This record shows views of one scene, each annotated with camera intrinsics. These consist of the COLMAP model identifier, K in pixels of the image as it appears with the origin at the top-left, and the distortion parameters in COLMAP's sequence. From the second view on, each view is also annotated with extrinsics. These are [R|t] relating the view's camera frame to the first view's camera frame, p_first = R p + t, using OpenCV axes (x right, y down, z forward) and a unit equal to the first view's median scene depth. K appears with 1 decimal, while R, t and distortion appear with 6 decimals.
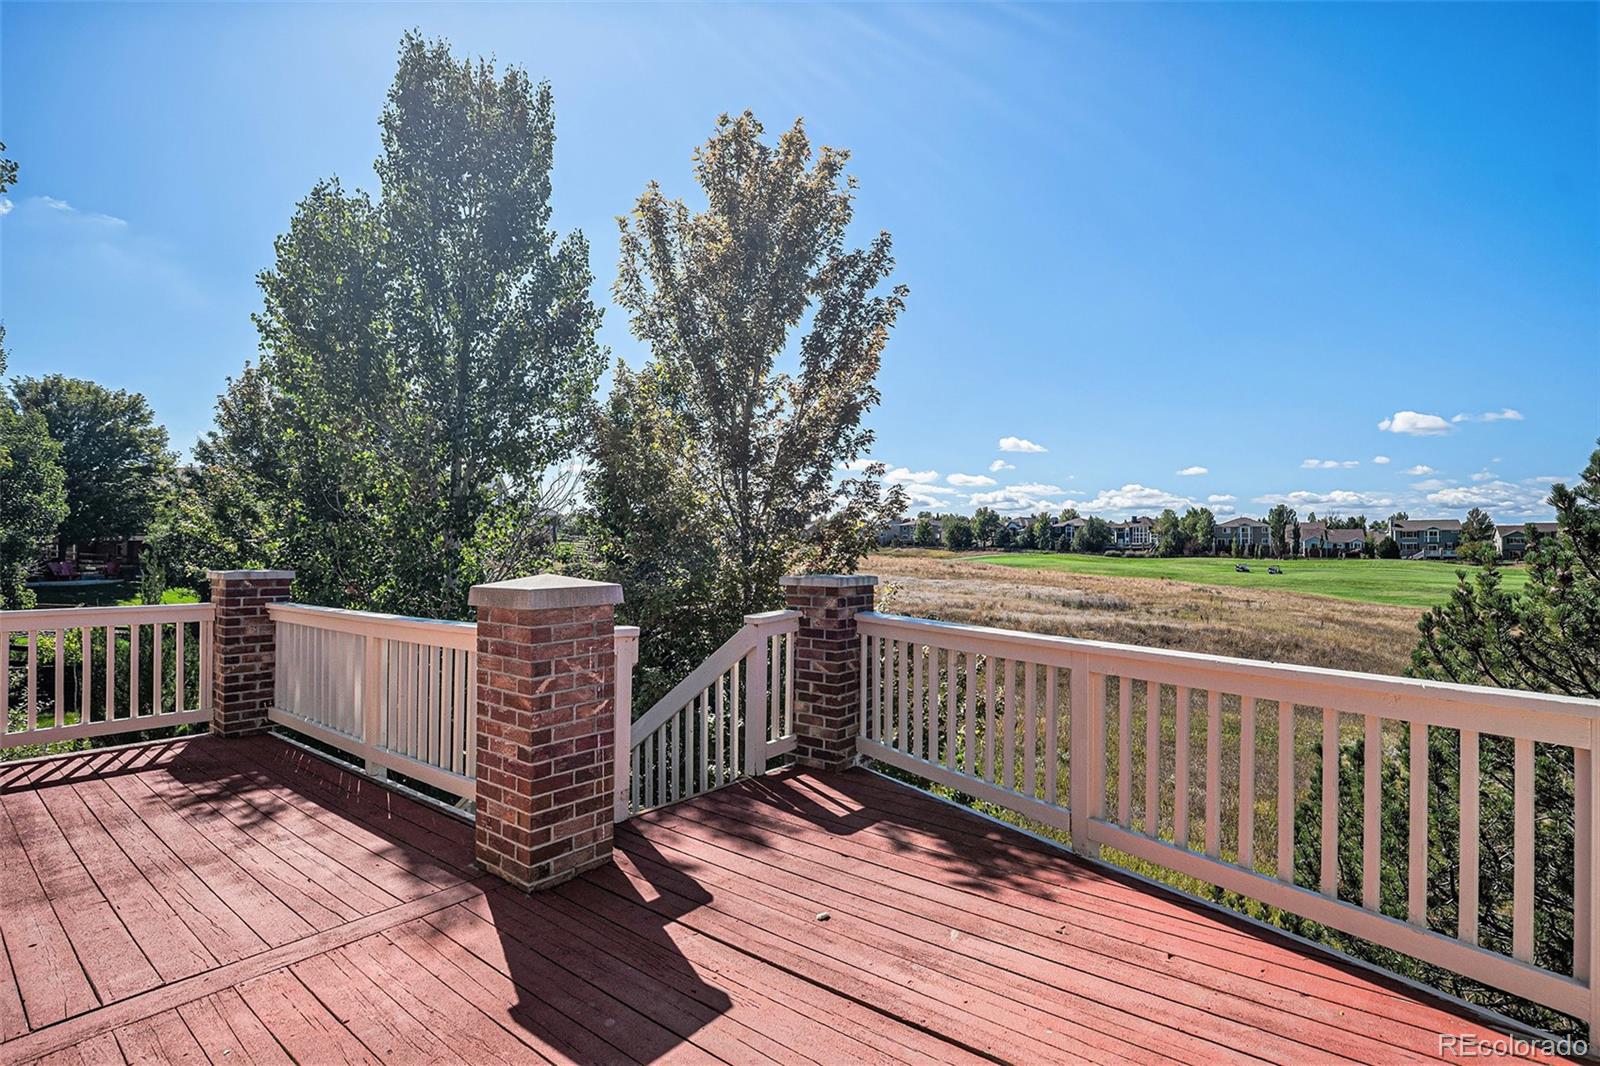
lens RADIAL K [[741.7, 0, 801.0], [0, 741.7, 545.6], [0, 0, 1]] dist [-0.006707, -0.000561]
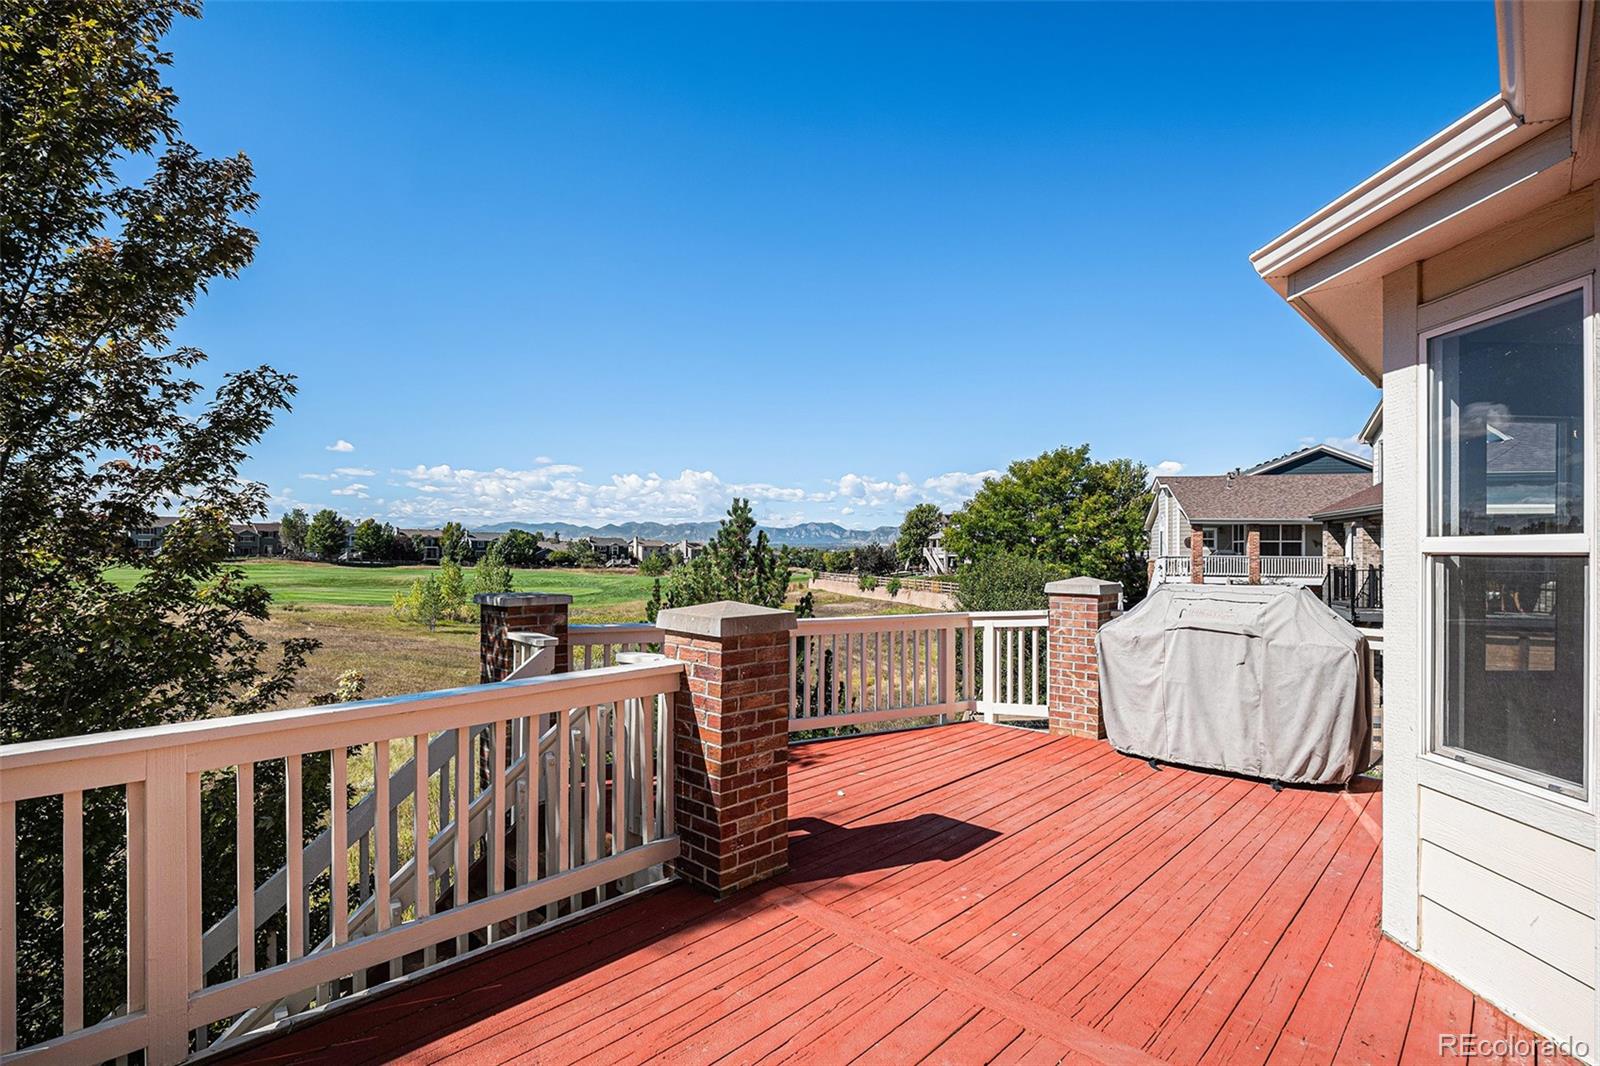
lens RADIAL K [[741.7, 0, 800.6], [0, 741.7, 547.0], [0, 0, 1]] dist [-0.006707, -0.000561]
pose [[0.121567, 0.008377, 0.992548, -1.494627], [-0.015278, 0.999862, -0.006568, -0.036795], [-0.992466, -0.014365, 0.121678, 0.817778]]
